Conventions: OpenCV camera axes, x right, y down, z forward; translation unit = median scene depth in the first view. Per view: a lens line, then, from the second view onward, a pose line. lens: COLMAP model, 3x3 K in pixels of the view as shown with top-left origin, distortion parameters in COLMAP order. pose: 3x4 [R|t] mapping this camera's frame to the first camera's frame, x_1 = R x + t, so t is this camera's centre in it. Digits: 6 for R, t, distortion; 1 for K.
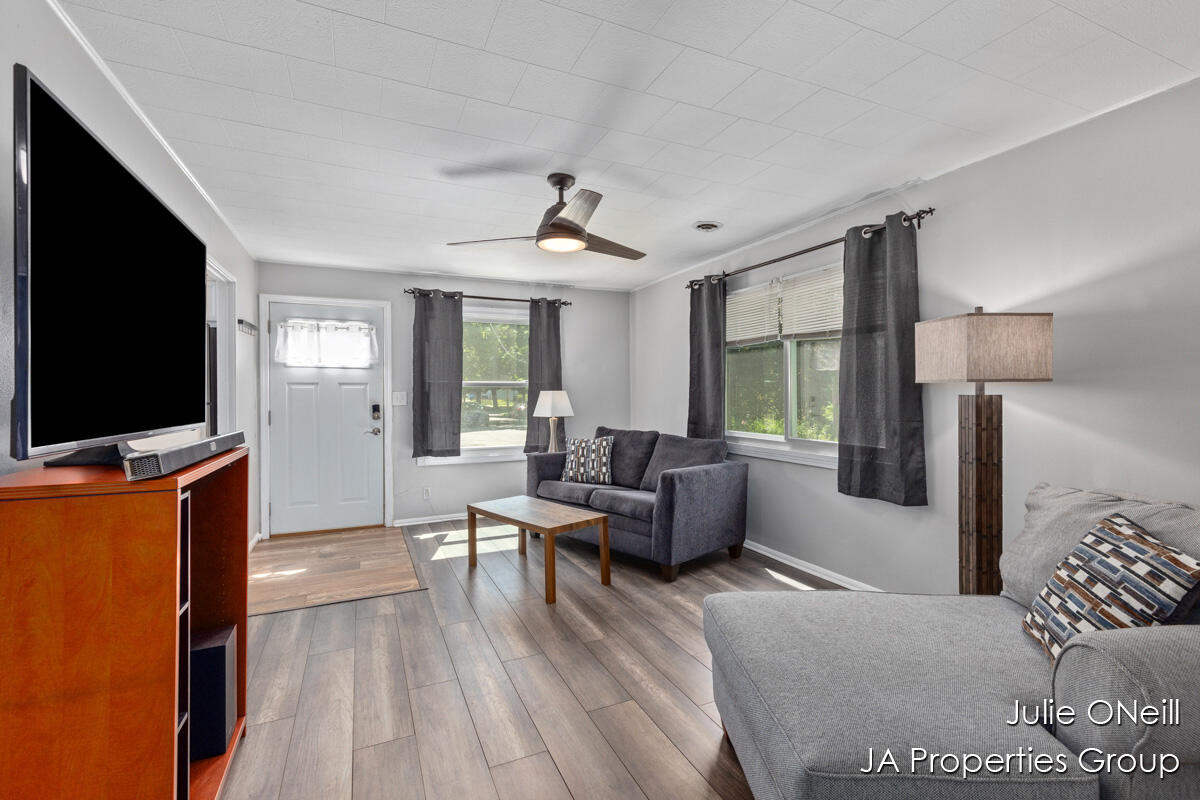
lens RADIAL K [[537.6, 0, 610.8], [0, 537.6, 397.0], [0, 0, 1]] dist [0.002726, -0.000143]
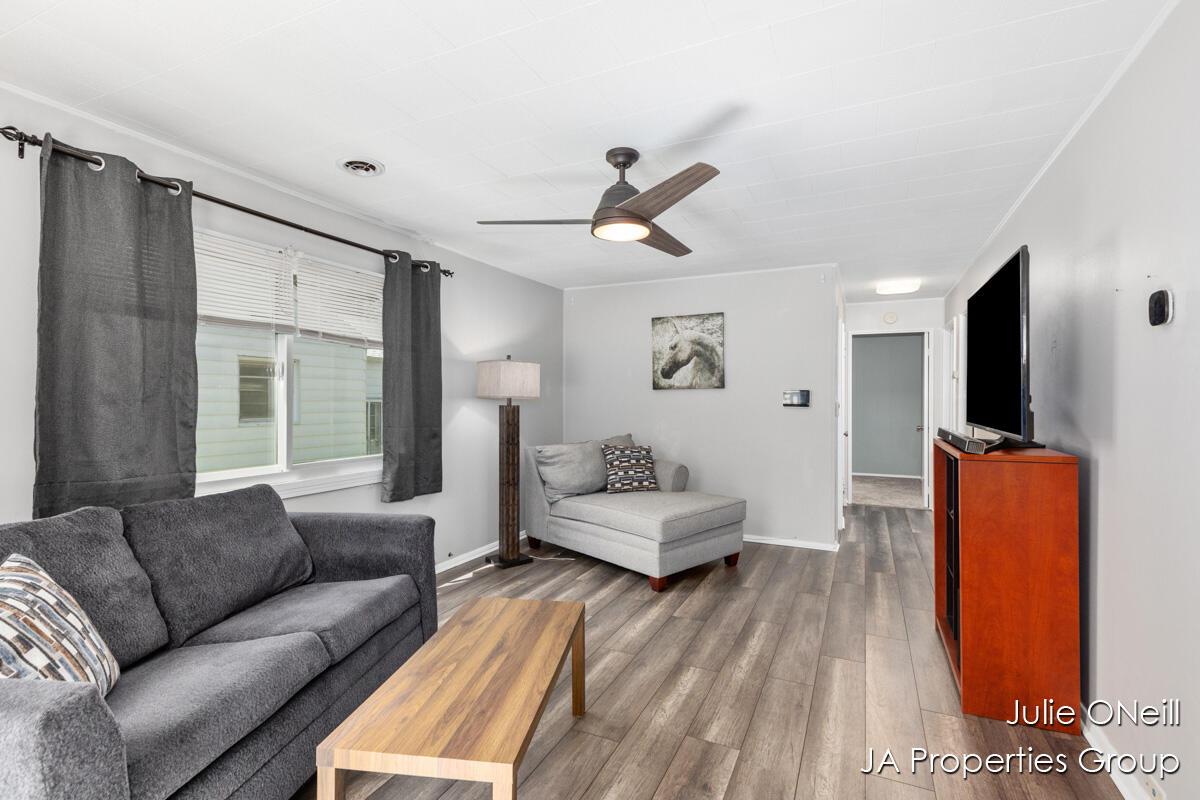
lens RADIAL K [[547.3, 0, 611.7], [0, 547.3, 400.7], [0, 0, 1]] dist [0.009597, -0.000241]
pose [[-0.643581, 0.003013, 0.765372, -0.690995], [0.008830, 0.999955, 0.003488, -0.016119], [-0.765327, 0.009002, -0.643578, 1.452611]]
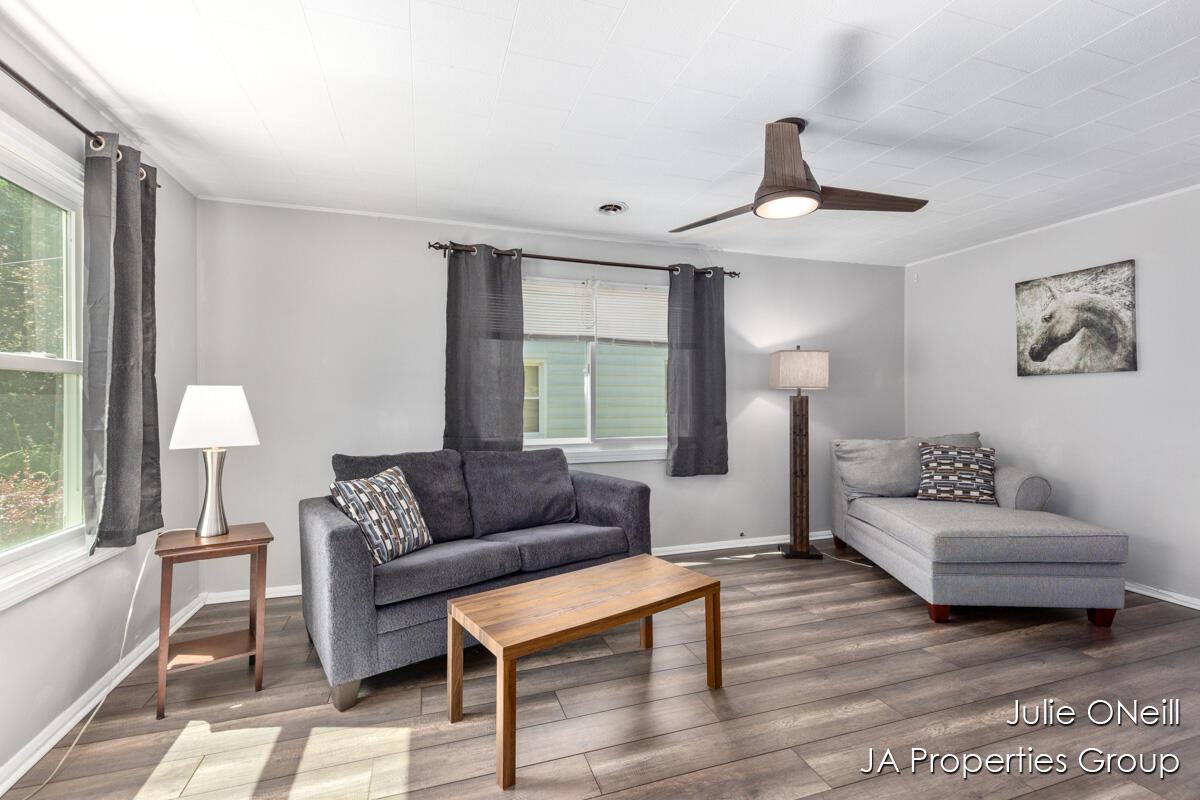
lens RADIAL K [[537.6, 0, 610.8], [0, 537.6, 397.0], [0, 0, 1]] dist [0.002726, -0.000143]
pose [[0.108384, 0.007652, 0.994080, -0.855350], [0.009755, 0.999914, -0.008760, 0.007744], [-0.994061, 0.010646, 0.108300, 1.085882]]
